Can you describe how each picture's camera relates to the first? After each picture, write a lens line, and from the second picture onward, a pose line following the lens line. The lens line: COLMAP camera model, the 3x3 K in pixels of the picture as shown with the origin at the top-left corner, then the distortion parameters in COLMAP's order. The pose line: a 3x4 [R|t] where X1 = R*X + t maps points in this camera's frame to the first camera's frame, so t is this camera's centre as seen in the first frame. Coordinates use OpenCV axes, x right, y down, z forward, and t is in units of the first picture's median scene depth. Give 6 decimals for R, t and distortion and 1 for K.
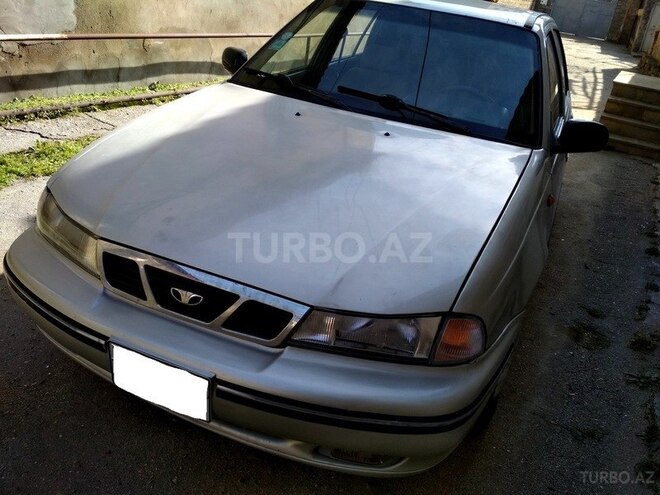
lens RADIAL K [[614.7, 0, 332.0], [0, 614.7, 235.4], [0, 0, 1]] dist [0.131180, -0.291929]
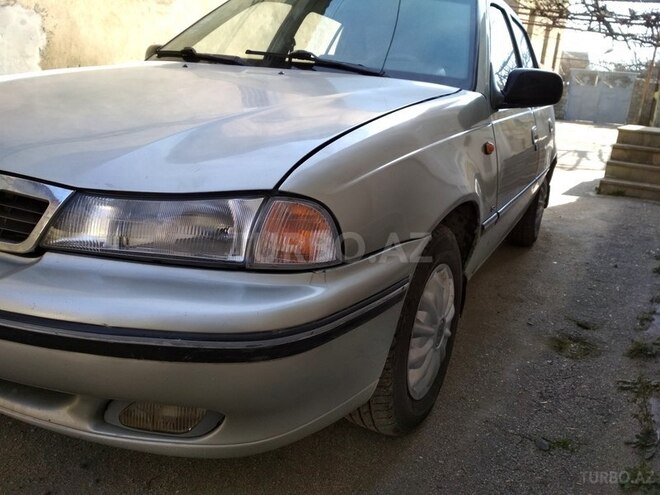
lens RADIAL K [[626.7, 0, 331.4], [0, 626.7, 220.5], [0, 0, 1]] dist [0.123780, -0.281914]
pose [[0.998399, -0.038346, -0.041571, 0.159251], [0.030126, 0.982666, -0.182923, 0.162385], [0.047865, 0.181377, 0.982248, 0.176487]]
